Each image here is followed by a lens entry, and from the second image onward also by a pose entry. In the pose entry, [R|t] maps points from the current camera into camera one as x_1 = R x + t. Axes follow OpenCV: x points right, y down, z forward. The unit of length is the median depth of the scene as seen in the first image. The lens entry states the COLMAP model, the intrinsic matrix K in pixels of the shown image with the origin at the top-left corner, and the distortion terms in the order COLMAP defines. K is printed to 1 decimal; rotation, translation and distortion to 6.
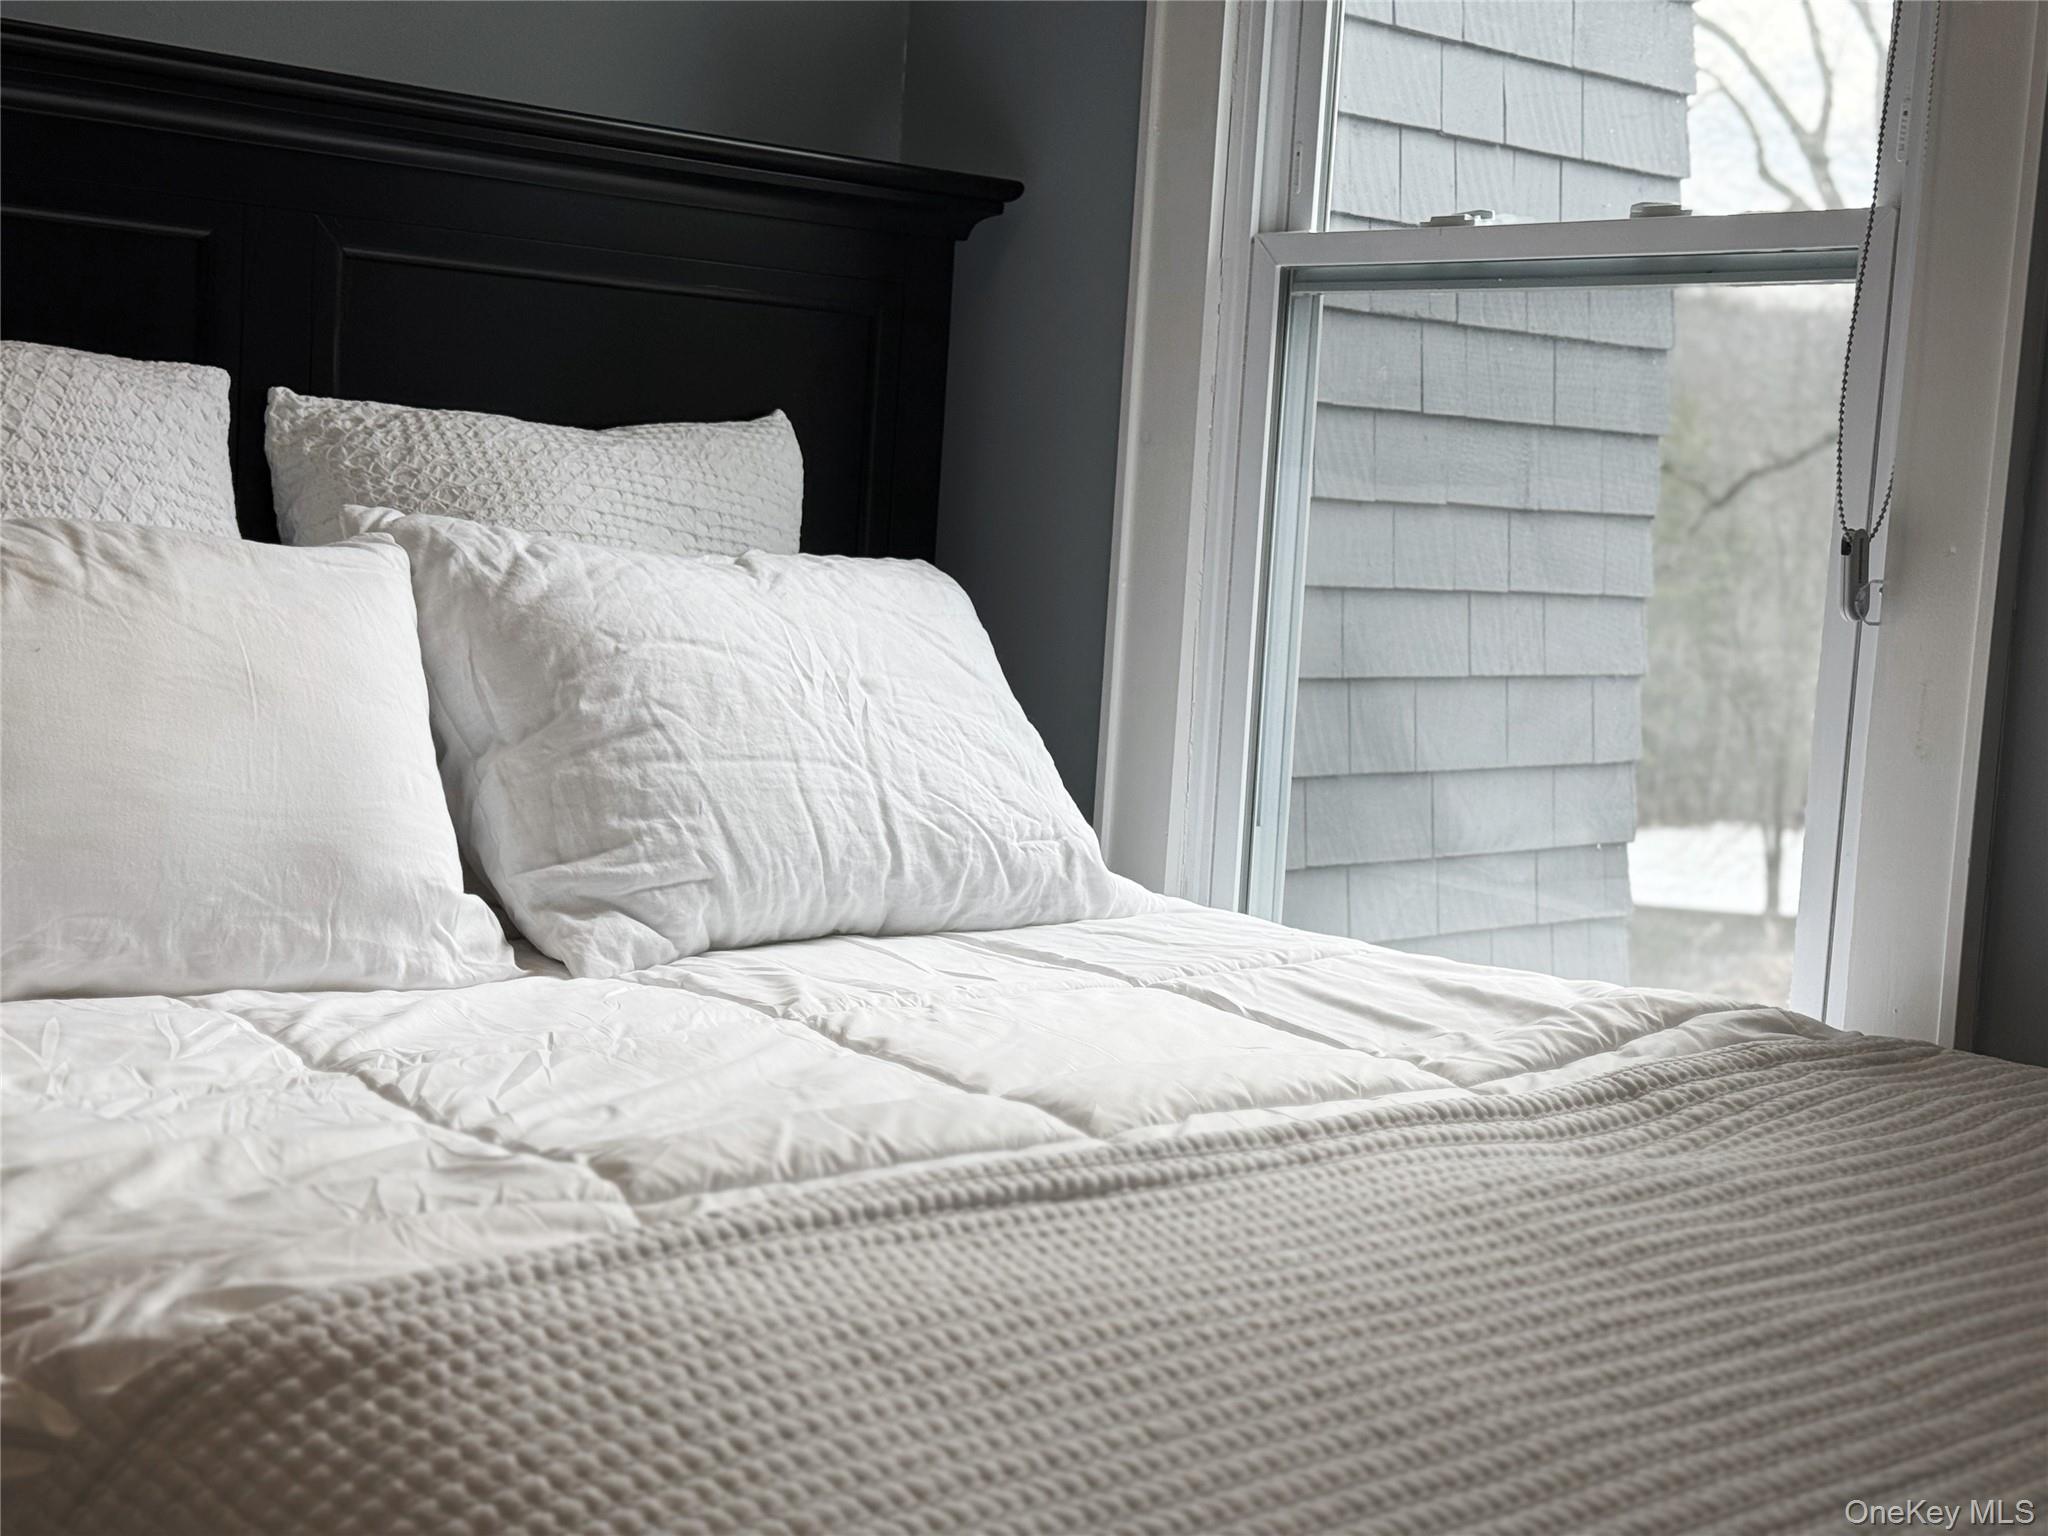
lens RADIAL K [[2919.9, 0, 1024.0], [0, 2919.9, 768.0], [0, 0, 1]] dist [0.141015, -0.069062]
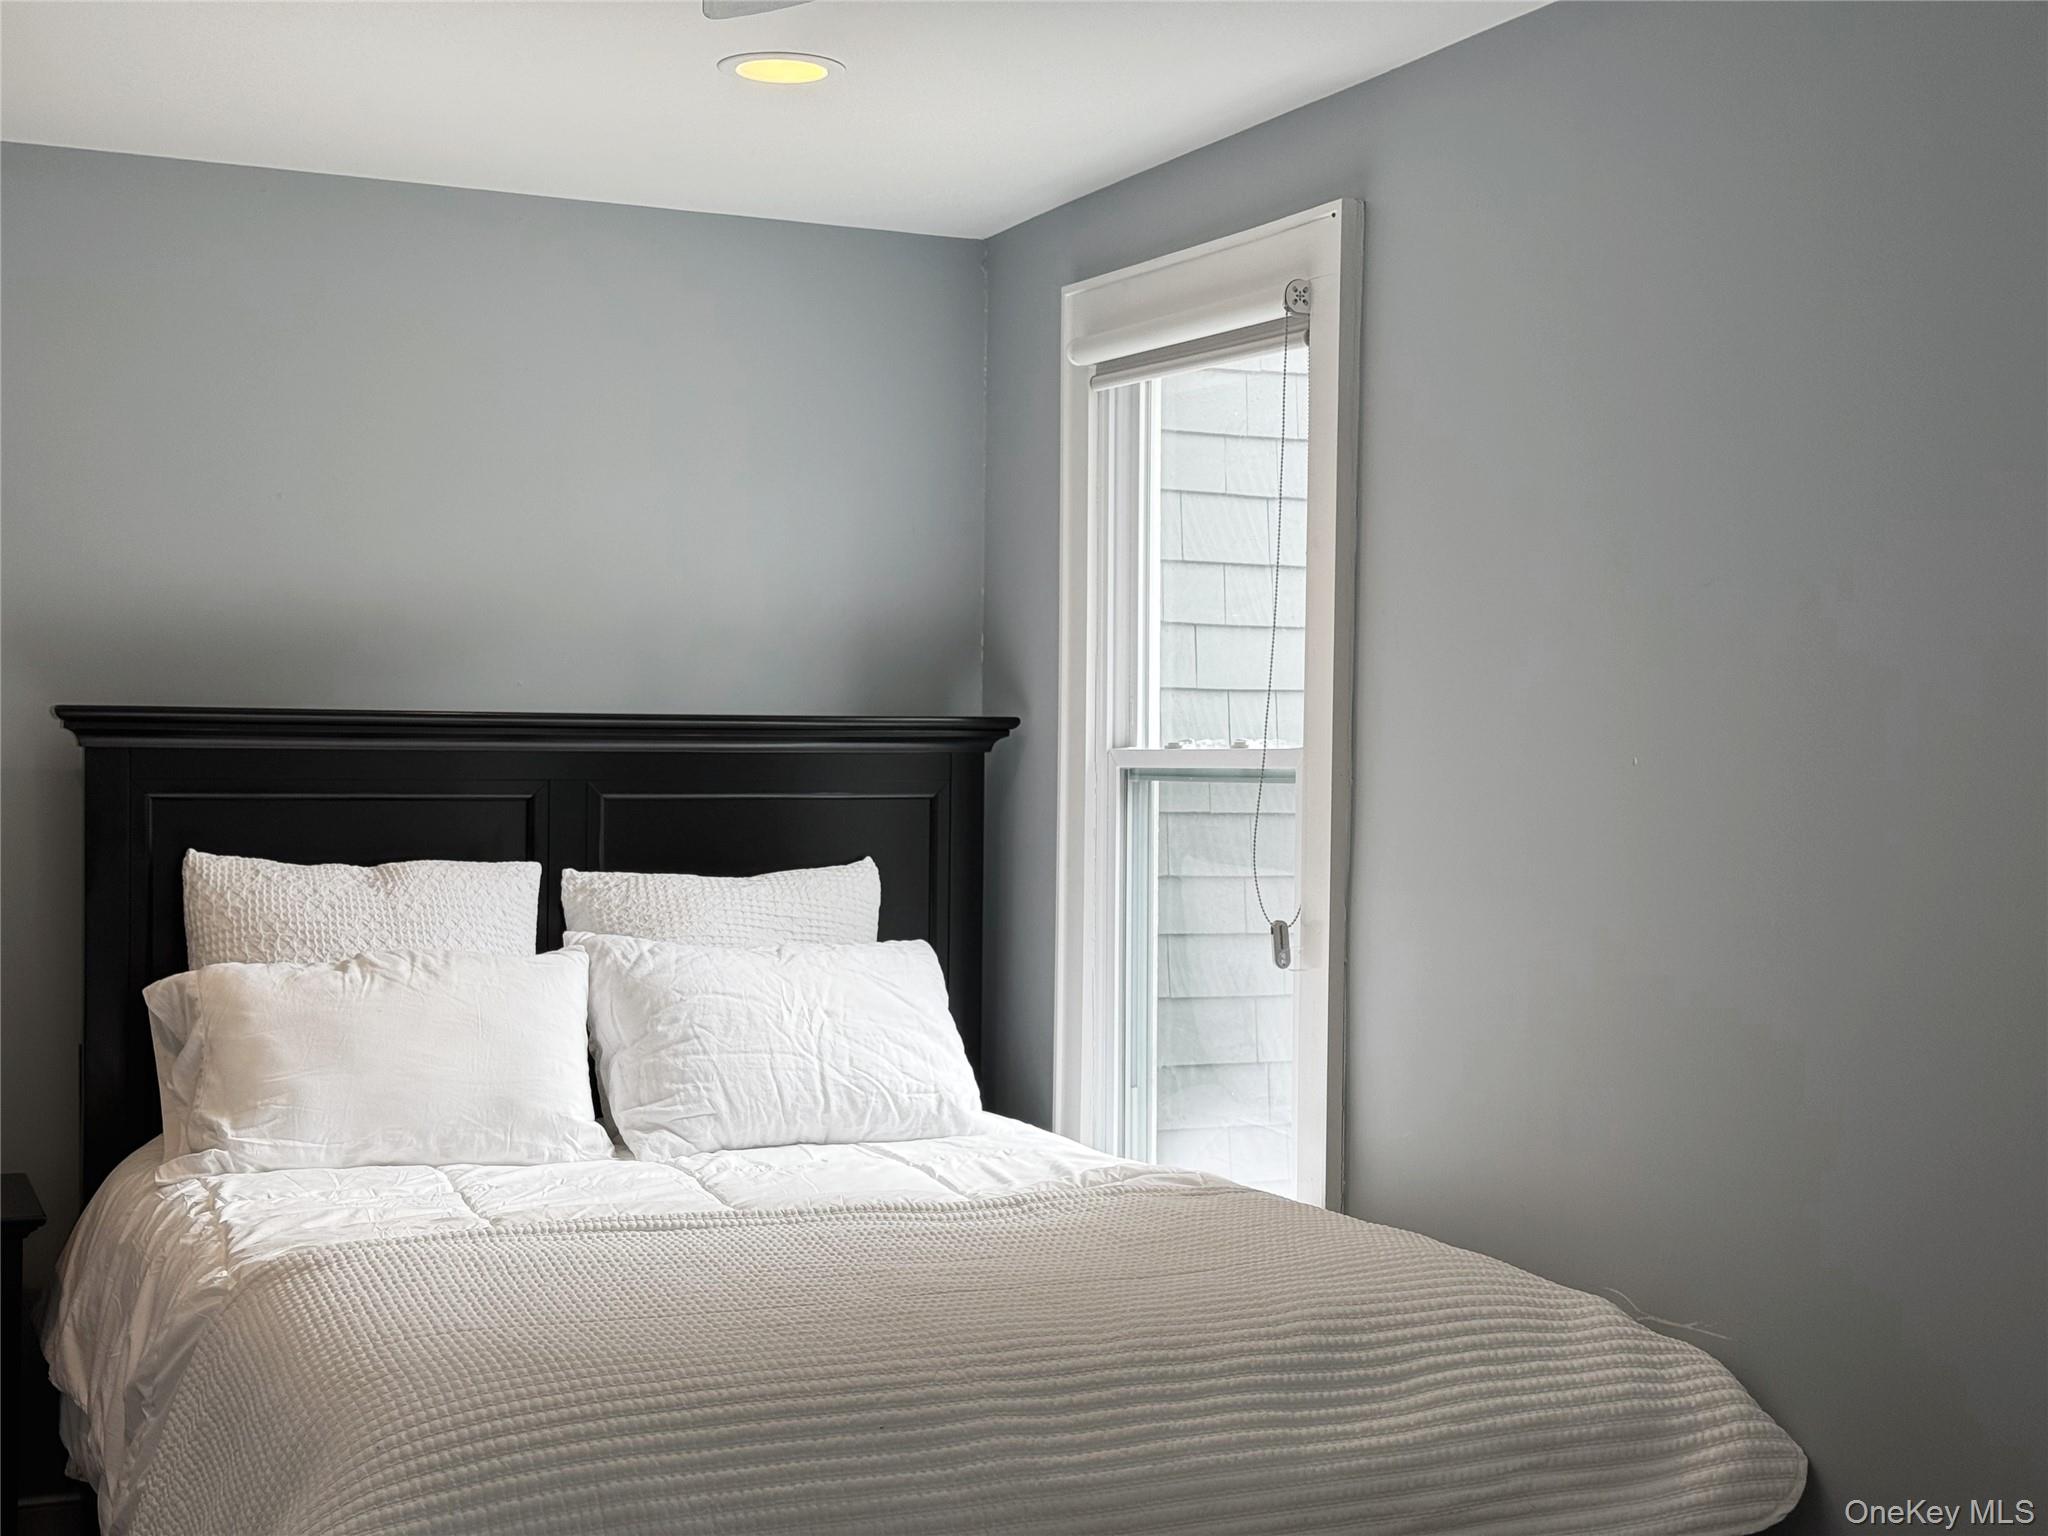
lens RADIAL K [[2919.9, 0, 1024.0], [0, 2919.9, 768.0], [0, 0, 1]] dist [0.141015, -0.069062]
pose [[0.944370, -0.048263, -0.325324, 0.738488], [0.015096, 0.994493, -0.103714, 0.013502], [0.328538, 0.093033, 0.939898, -0.819383]]
